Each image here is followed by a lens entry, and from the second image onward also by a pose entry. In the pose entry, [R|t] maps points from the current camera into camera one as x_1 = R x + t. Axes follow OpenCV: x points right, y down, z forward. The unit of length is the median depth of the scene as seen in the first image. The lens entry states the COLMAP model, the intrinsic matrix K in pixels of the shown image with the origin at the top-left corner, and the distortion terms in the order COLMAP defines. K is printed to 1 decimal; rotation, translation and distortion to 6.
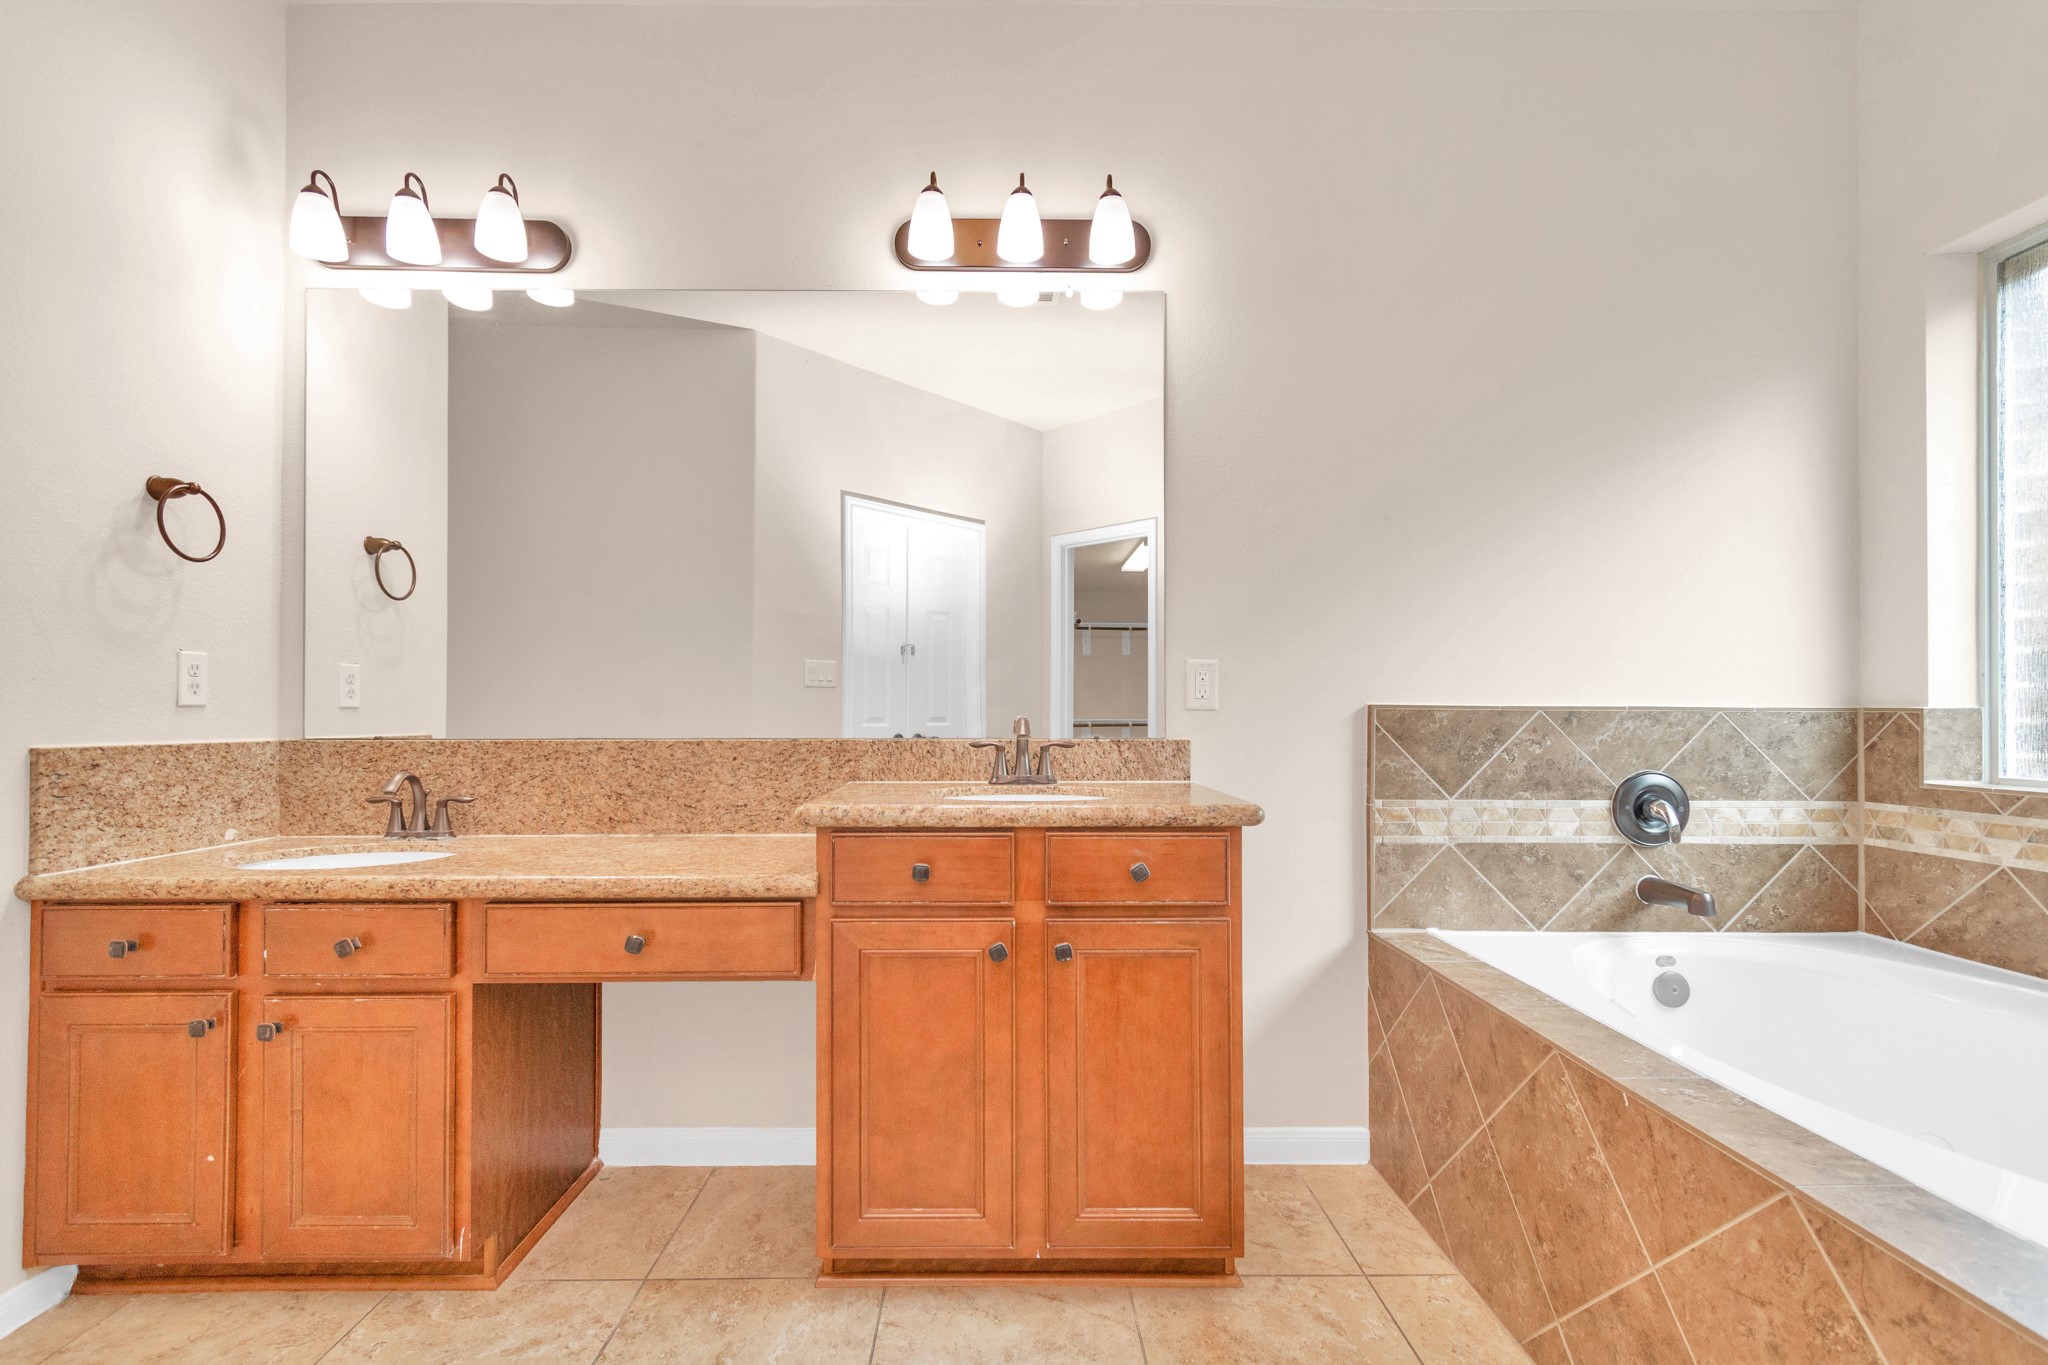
lens RADIAL K [[934.5, 0, 1021.1], [0, 934.5, 712.8], [0, 0, 1]] dist [0.017895, 0.000111]
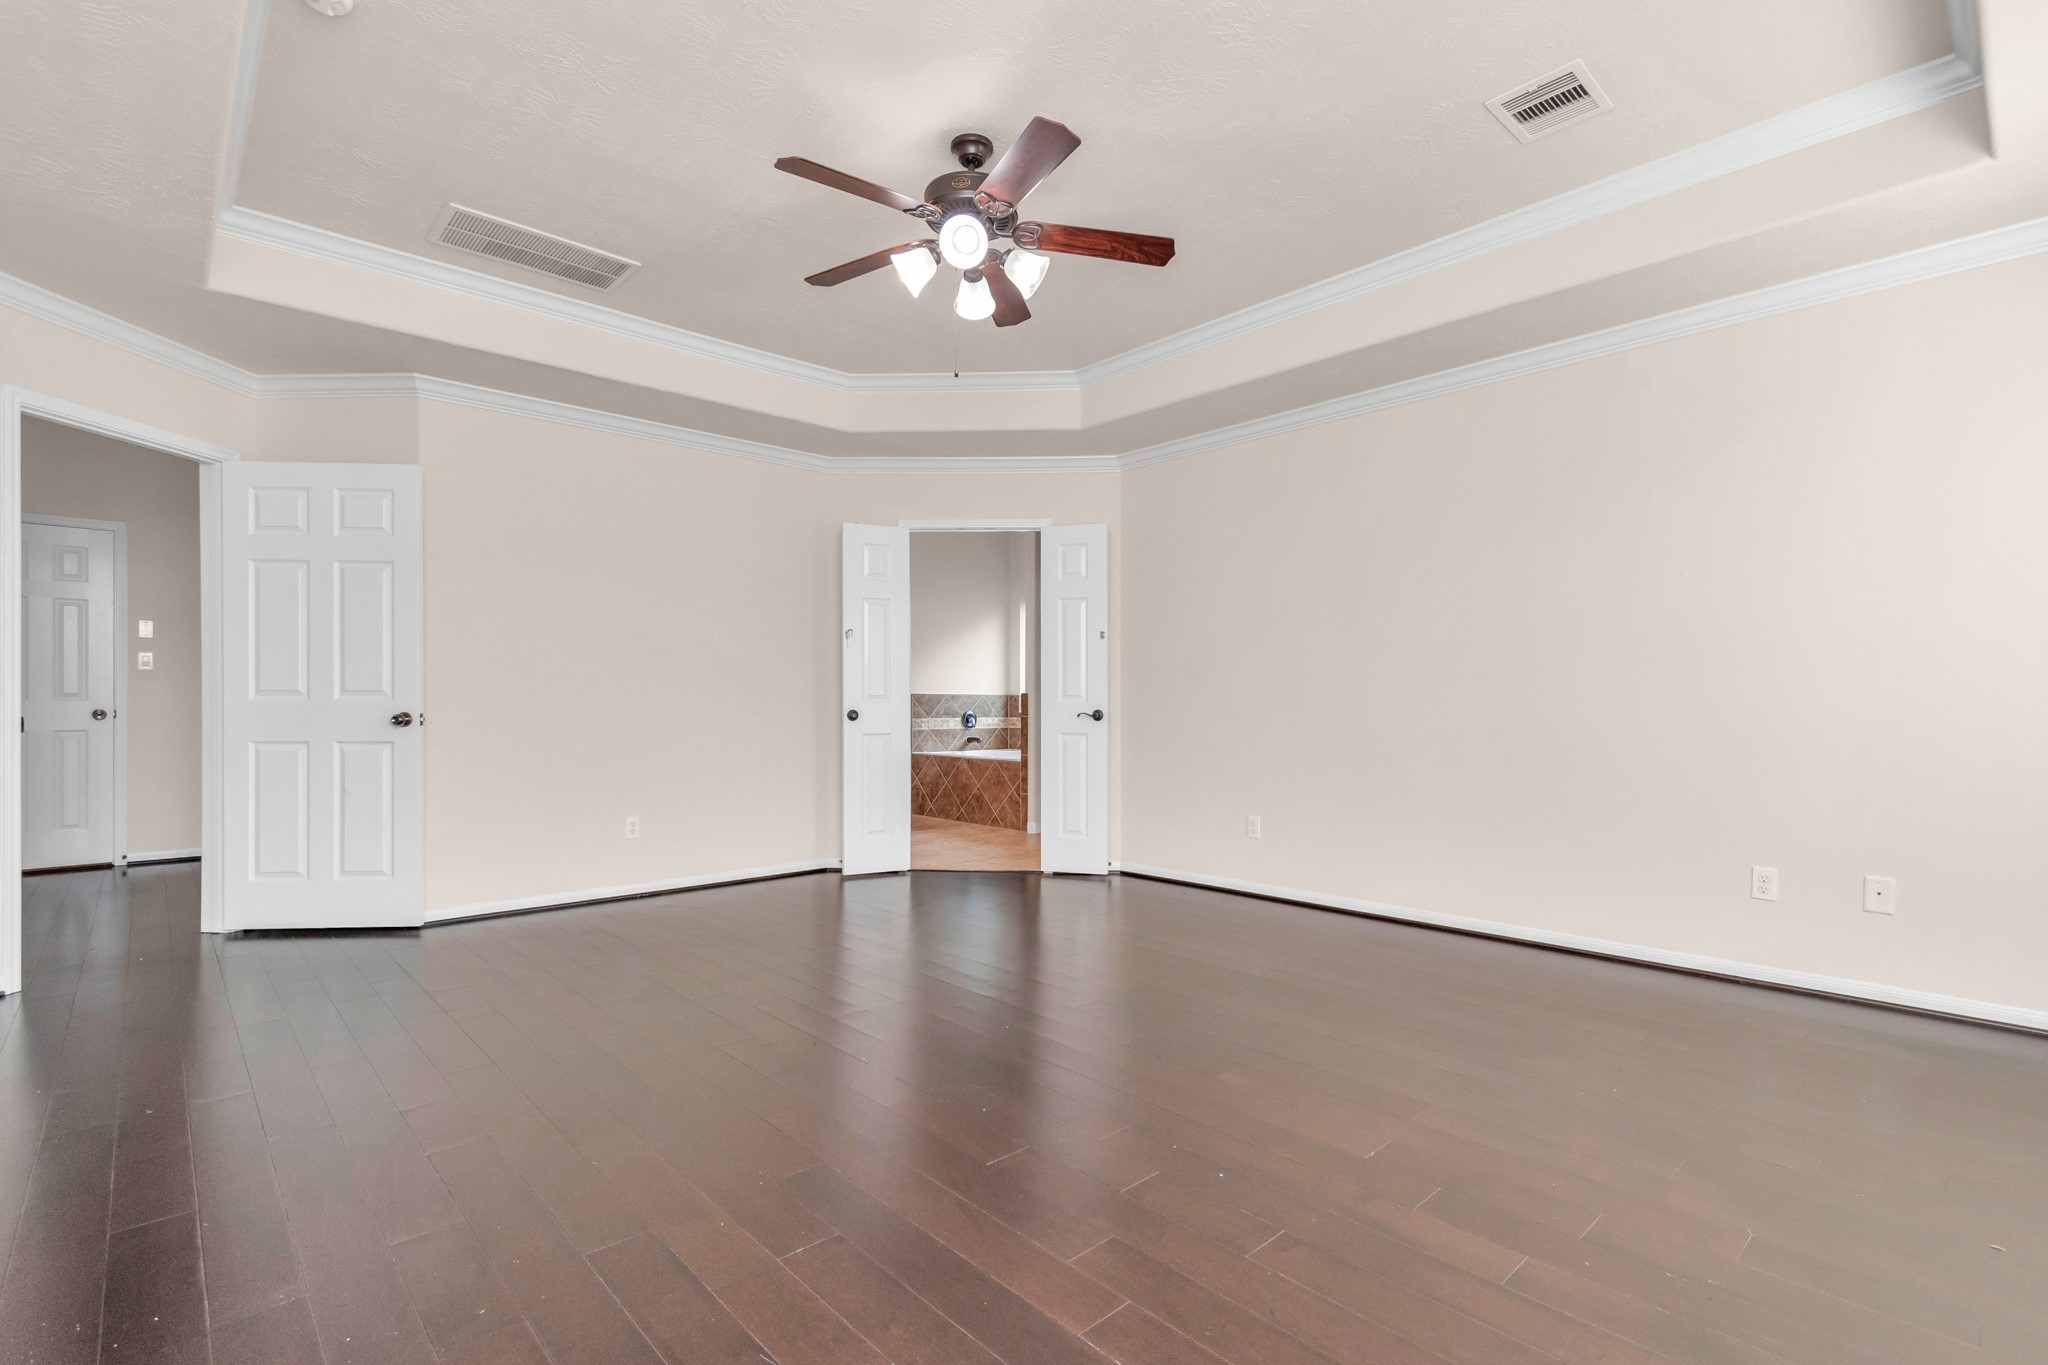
lens RADIAL K [[934.5, 0, 1028.0], [0, 934.5, 691.1], [0, 0, 1]] dist [0.017895, 0.000111]
pose [[0.754758, 0.005686, 0.655978, -1.779439], [-0.008900, 0.999959, 0.001572, -0.029705], [-0.655943, -0.007025, 0.754778, -2.198430]]
